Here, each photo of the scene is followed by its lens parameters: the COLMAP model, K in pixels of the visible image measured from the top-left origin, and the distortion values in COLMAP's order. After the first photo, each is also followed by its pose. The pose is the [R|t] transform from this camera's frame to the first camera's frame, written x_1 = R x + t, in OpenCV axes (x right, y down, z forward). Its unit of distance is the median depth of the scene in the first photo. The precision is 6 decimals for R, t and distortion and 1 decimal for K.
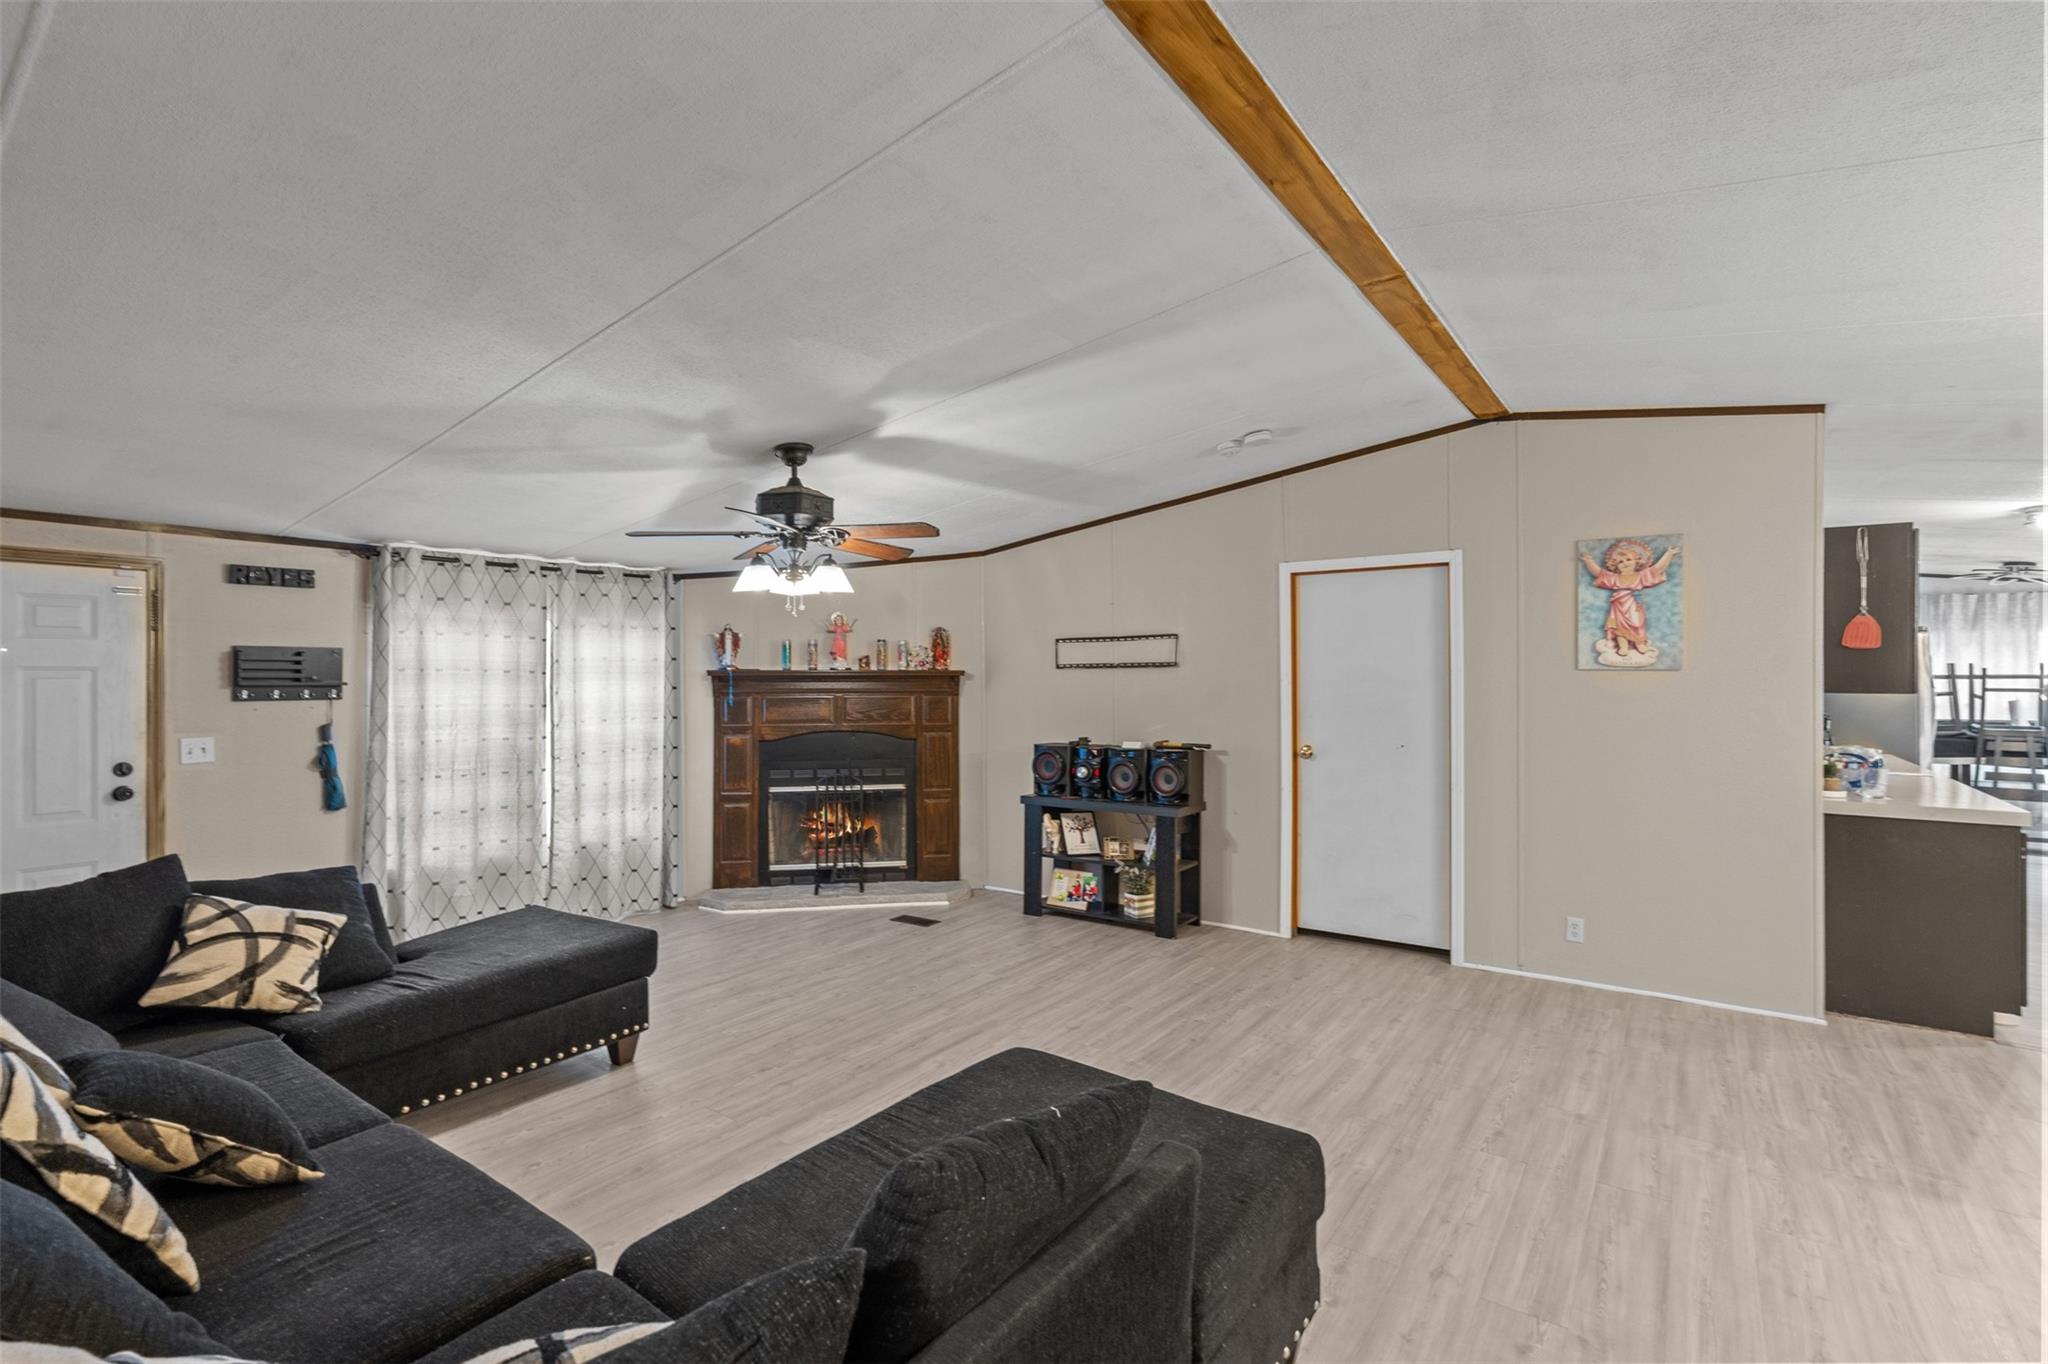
lens RADIAL K [[940.7, 0, 1011.1], [0, 940.7, 669.9], [0, 0, 1]] dist [-0.002376, 0.000273]
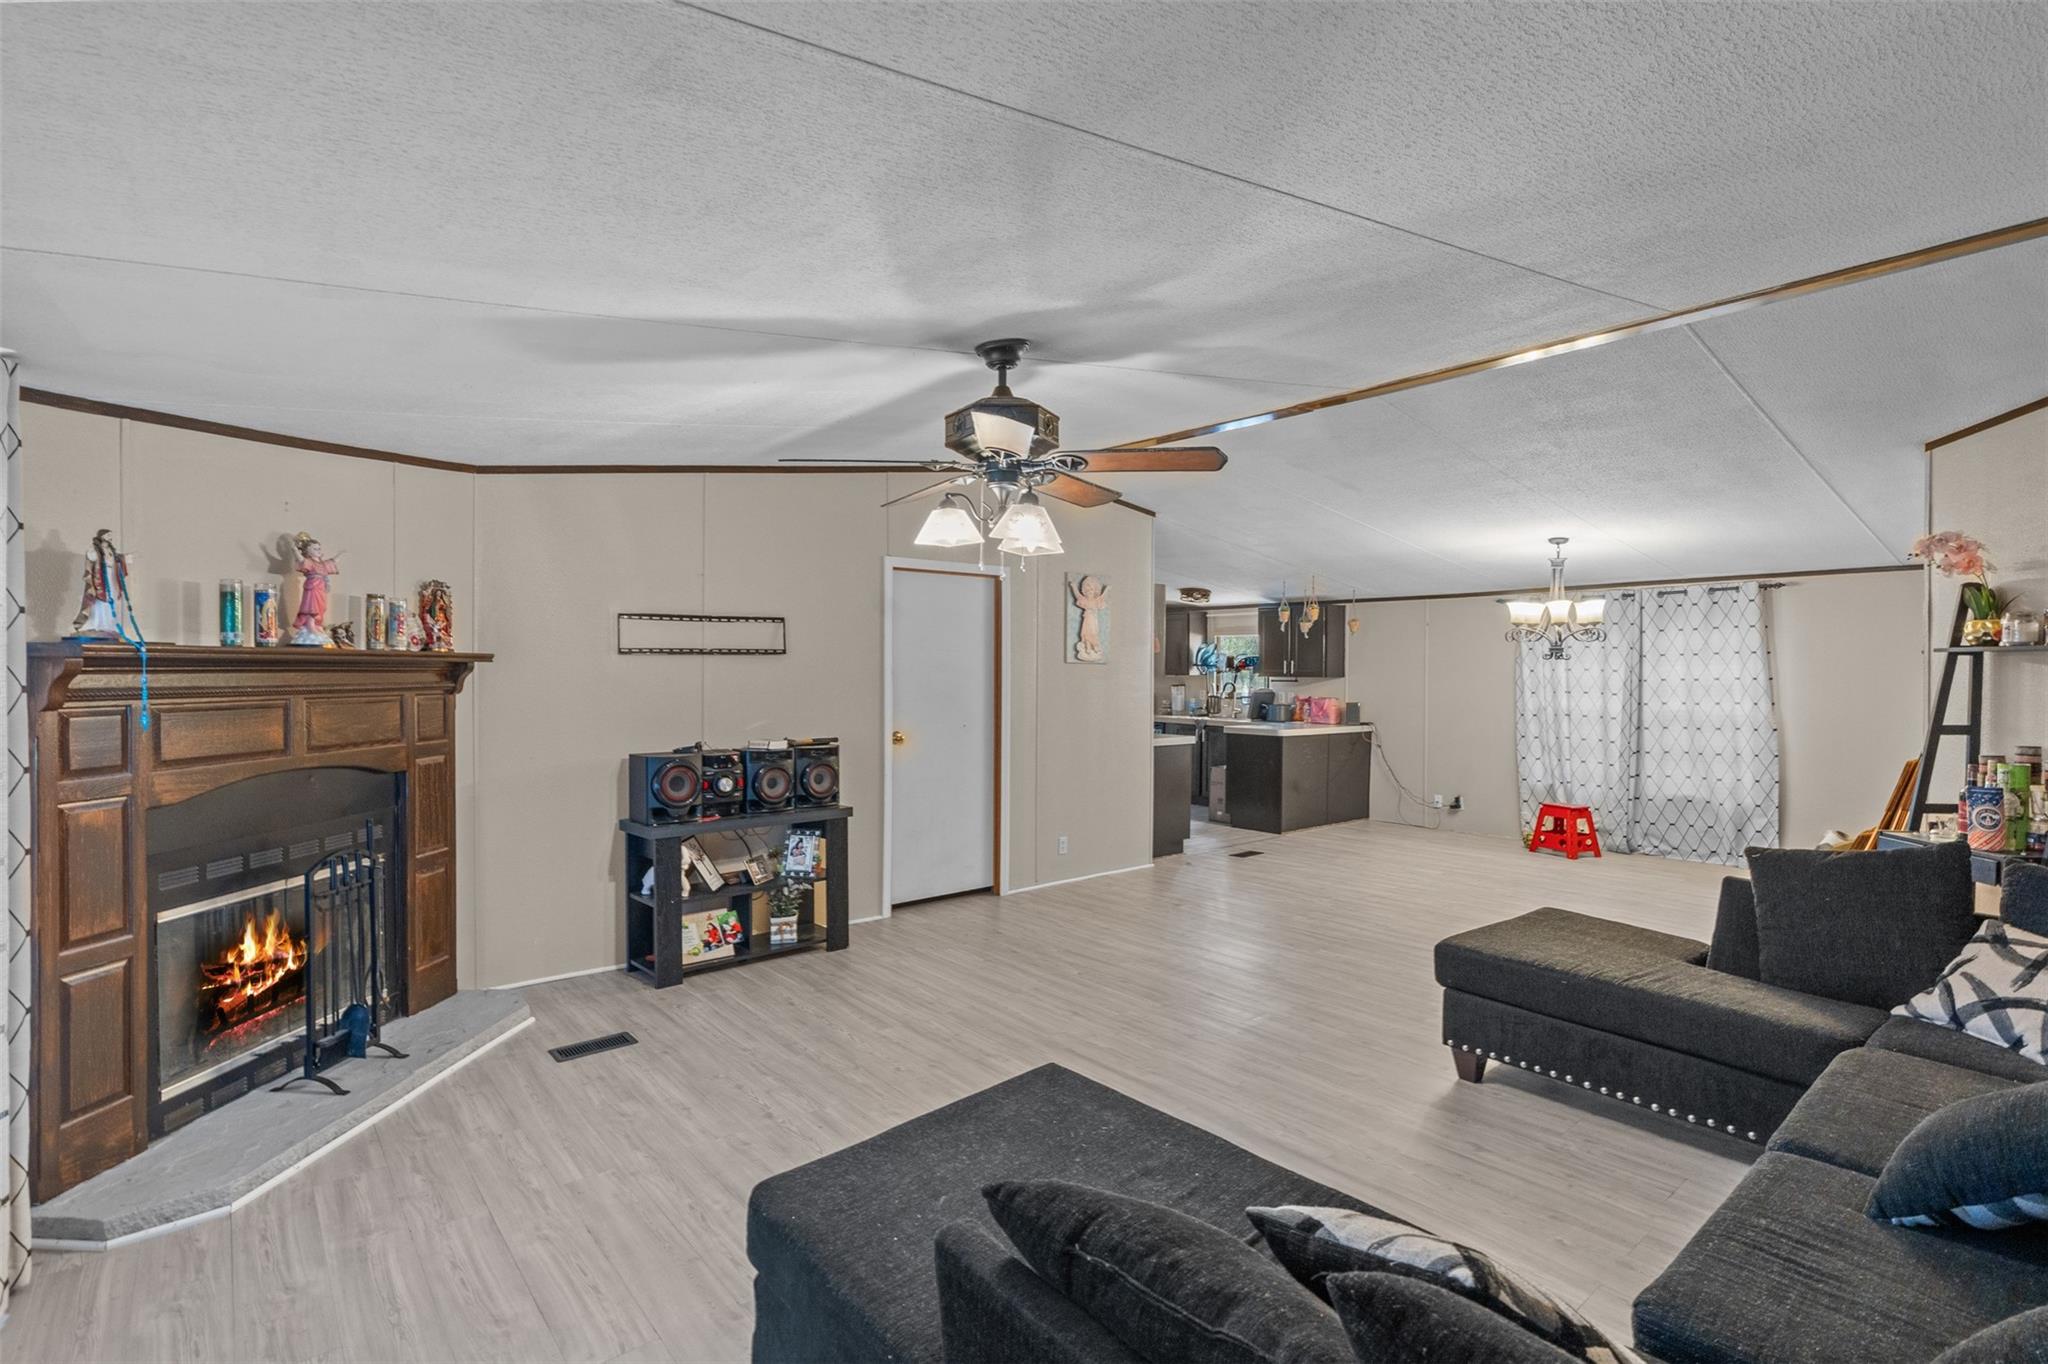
lens RADIAL K [[957.8, 0, 1024.0], [0, 957.8, 682.0], [0, 0, 1]] dist [-0.002495, -0.000242]
pose [[0.249945, -0.012054, 0.968185, -0.713764], [-0.011982, 0.999807, 0.015540, 0.006340], [-0.968186, -0.015485, 0.249752, 0.609919]]
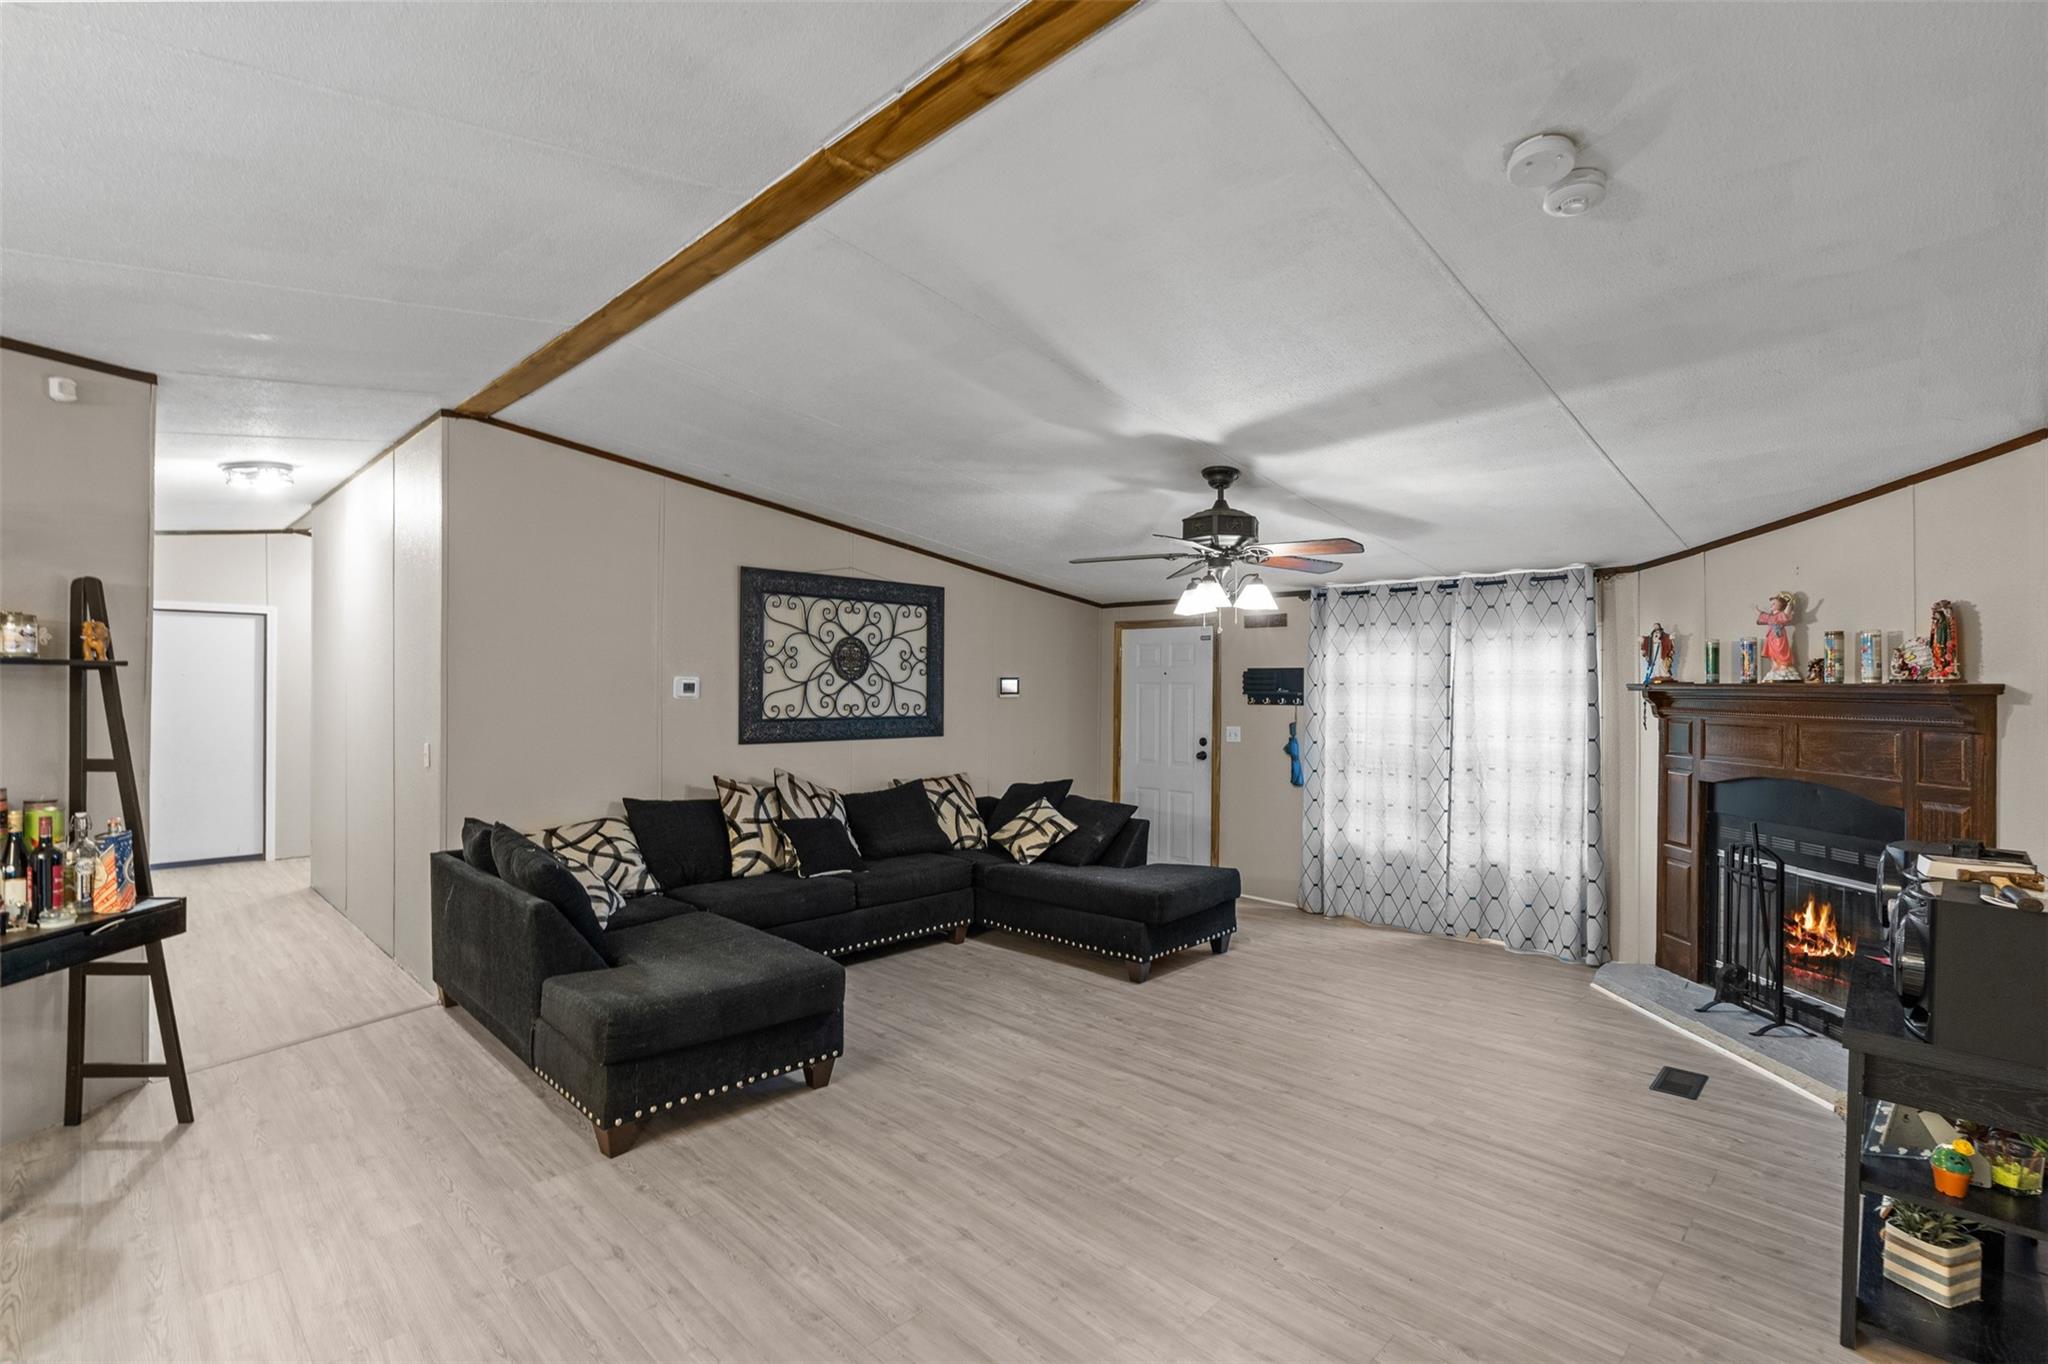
lens RADIAL K [[957.8, 0, 1024.0], [0, 957.8, 682.0], [0, 0, 1]] dist [-0.002495, -0.000242]
pose [[-0.156702, -0.001685, -0.987644, 0.655337], [0.003106, 0.999993, -0.002198, -0.000875], [0.987641, -0.003412, -0.156696, 0.732716]]
